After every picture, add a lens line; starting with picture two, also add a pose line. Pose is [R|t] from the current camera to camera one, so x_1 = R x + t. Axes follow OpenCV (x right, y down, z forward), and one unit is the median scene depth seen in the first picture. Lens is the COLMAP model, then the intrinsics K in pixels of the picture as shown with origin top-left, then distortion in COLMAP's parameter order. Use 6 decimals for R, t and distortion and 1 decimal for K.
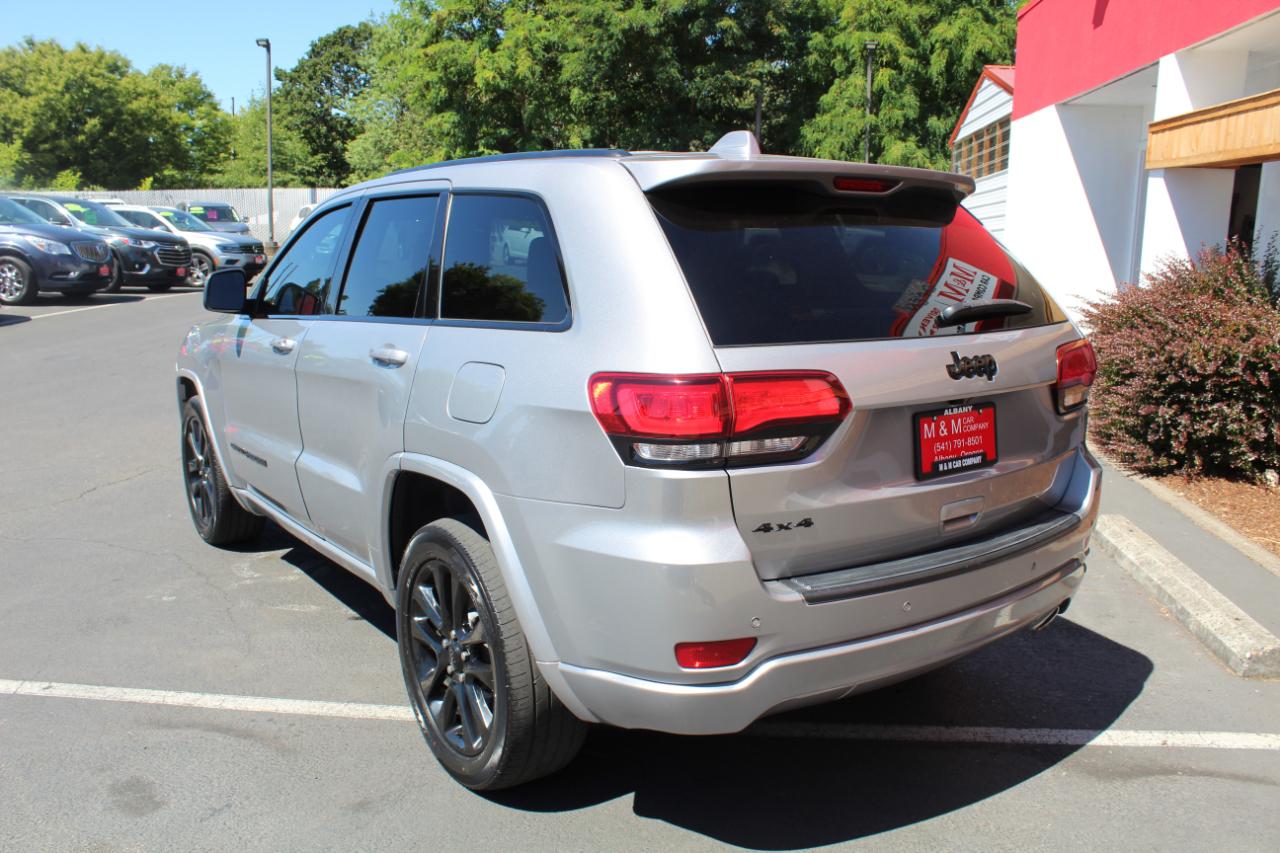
lens RADIAL K [[1074.3, 0, 634.8], [0, 1074.3, 423.1], [0, 0, 1]] dist [-0.159245, 0.145662]
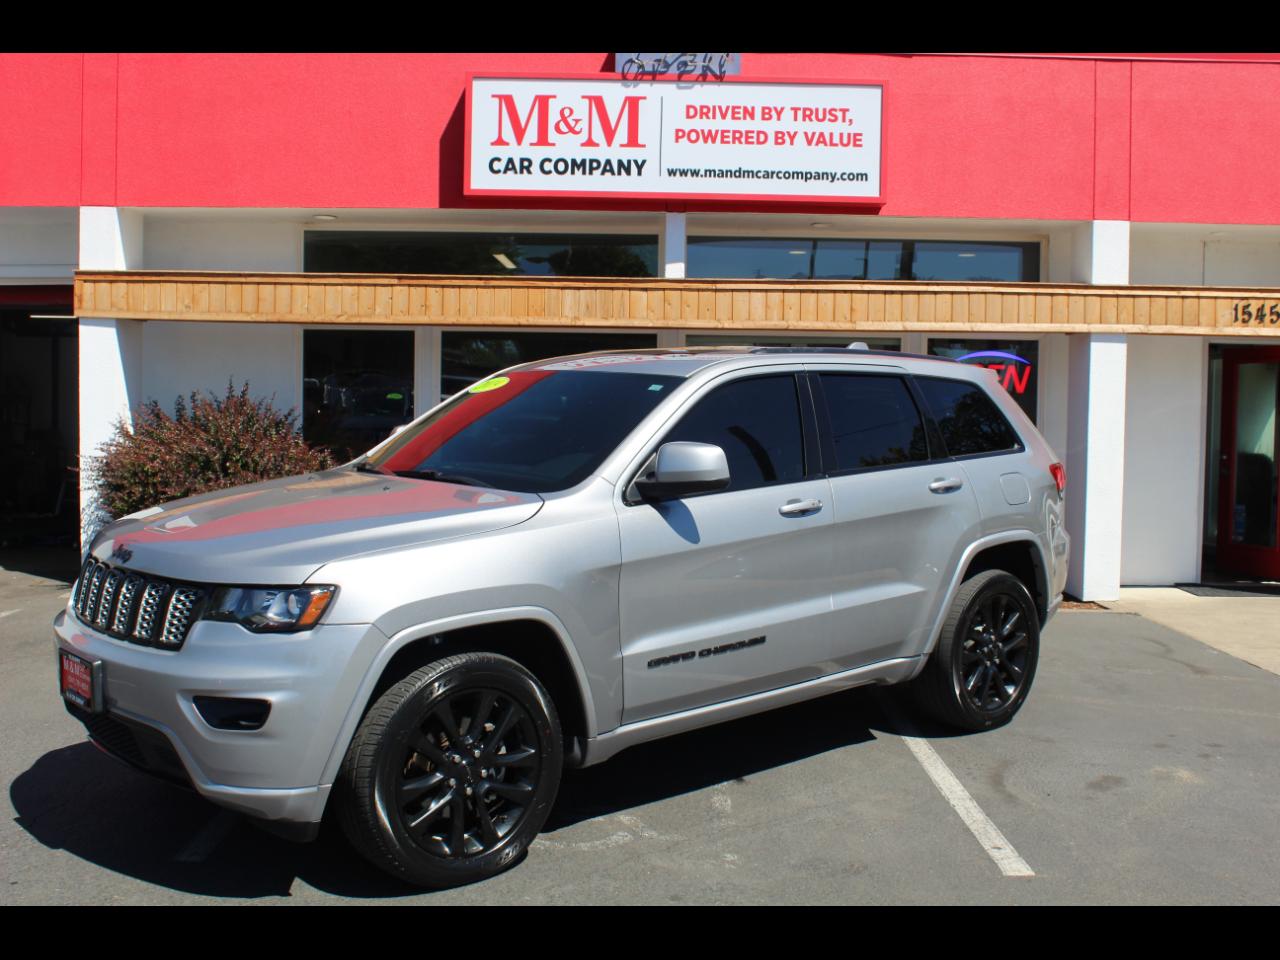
lens RADIAL K [[1316.1, 0, 647.2], [0, 1316.1, 479.8], [0, 0, 1]] dist [-0.083496, 0.000000]
pose [[-0.112182, -0.074902, 0.990861, -0.211383], [0.162166, 0.982407, 0.092623, -0.032489], [-0.980366, 0.171075, -0.098062, 0.167424]]
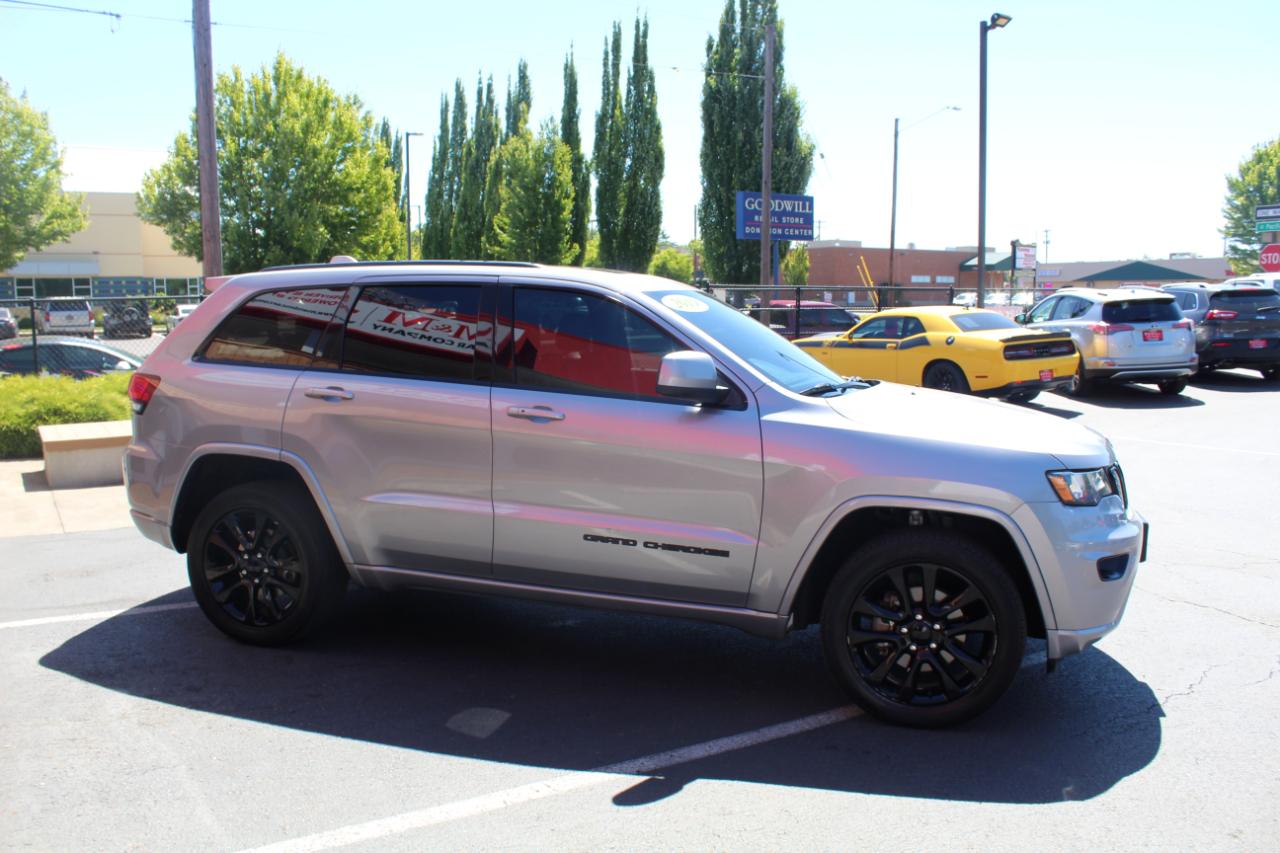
lens RADIAL K [[1074.3, 0, 637.8], [0, 1074.3, 435.8], [0, 0, 1]] dist [-0.159245, 0.145662]
pose [[-0.787799, 0.058071, -0.613188, 0.085001], [-0.123149, 0.960593, 0.249189, -0.051231], [0.603495, 0.271824, -0.749603, 0.284903]]
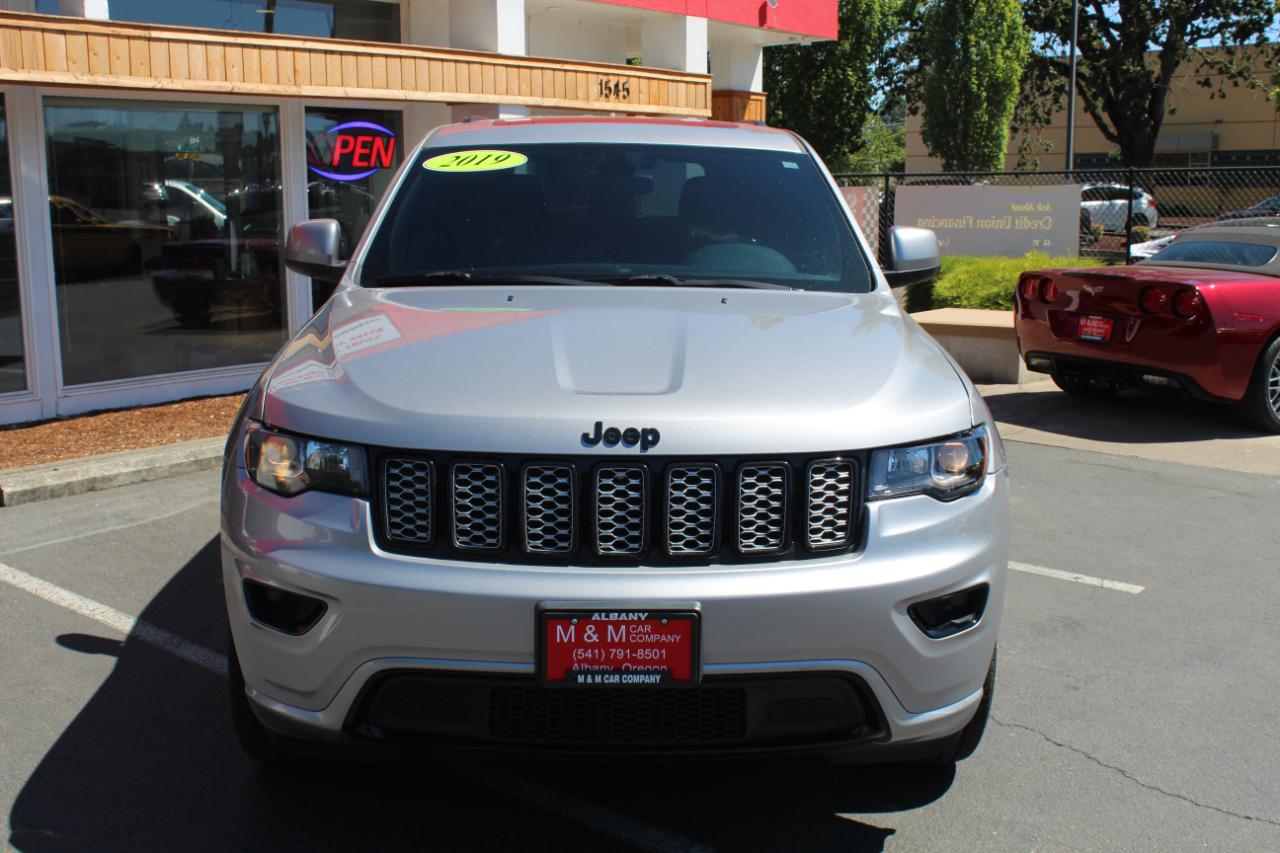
lens RADIAL K [[1357.7, 0, 642.1], [0, 1357.7, 433.1], [0, 0, 1]] dist [-0.066707, 0.000000]
pose [[-0.831991, -0.116884, 0.542337, -0.115230], [0.085460, 0.938886, 0.333451, -0.052434], [-0.548167, 0.323776, -0.771156, 0.284030]]
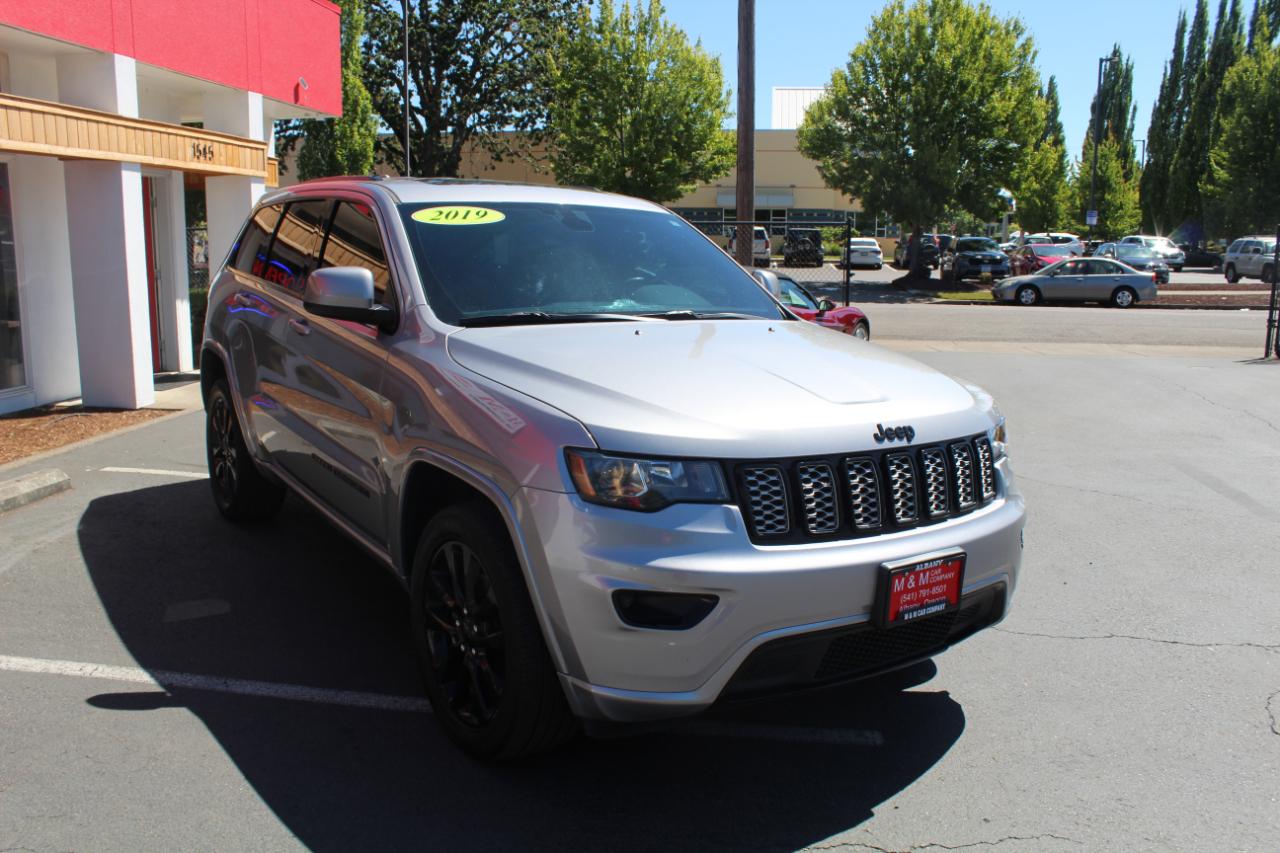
lens RADIAL K [[1074.3, 0, 635.7], [0, 1074.3, 432.4], [0, 0, 1]] dist [-0.159245, 0.145662]
pose [[-0.999264, -0.036290, 0.012468, -0.040523], [-0.029543, 0.934950, 0.353547, -0.055156], [-0.024487, 0.352918, -0.935334, 0.304952]]
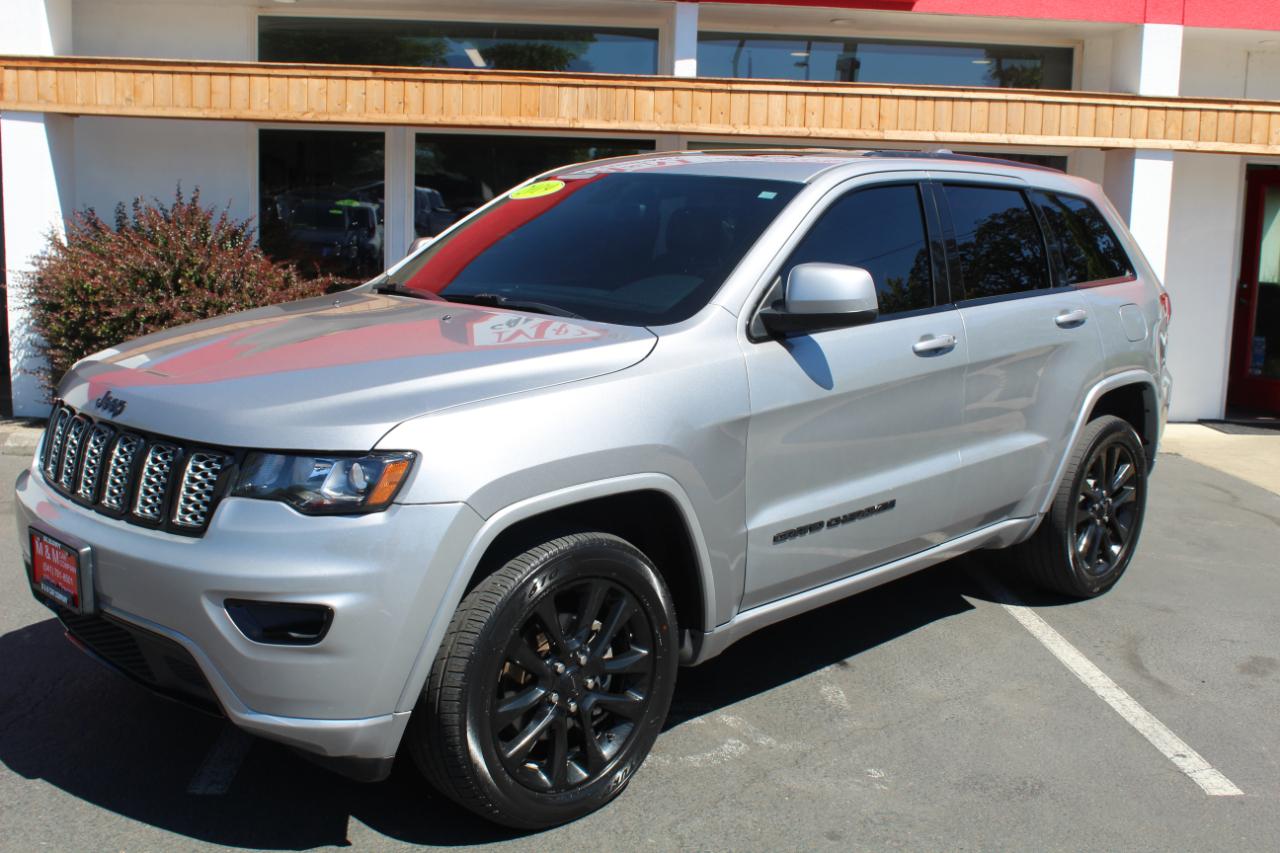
lens RADIAL K [[1305.2, 0, 642.6], [0, 1305.2, 434.3], [0, 0, 1]] dist [-0.074292, 0.000000]
pose [[-0.171068, -0.178756, 0.968908, -0.176334], [0.145556, 0.968028, 0.204292, -0.033736], [-0.974448, 0.175978, -0.139579, 0.183659]]
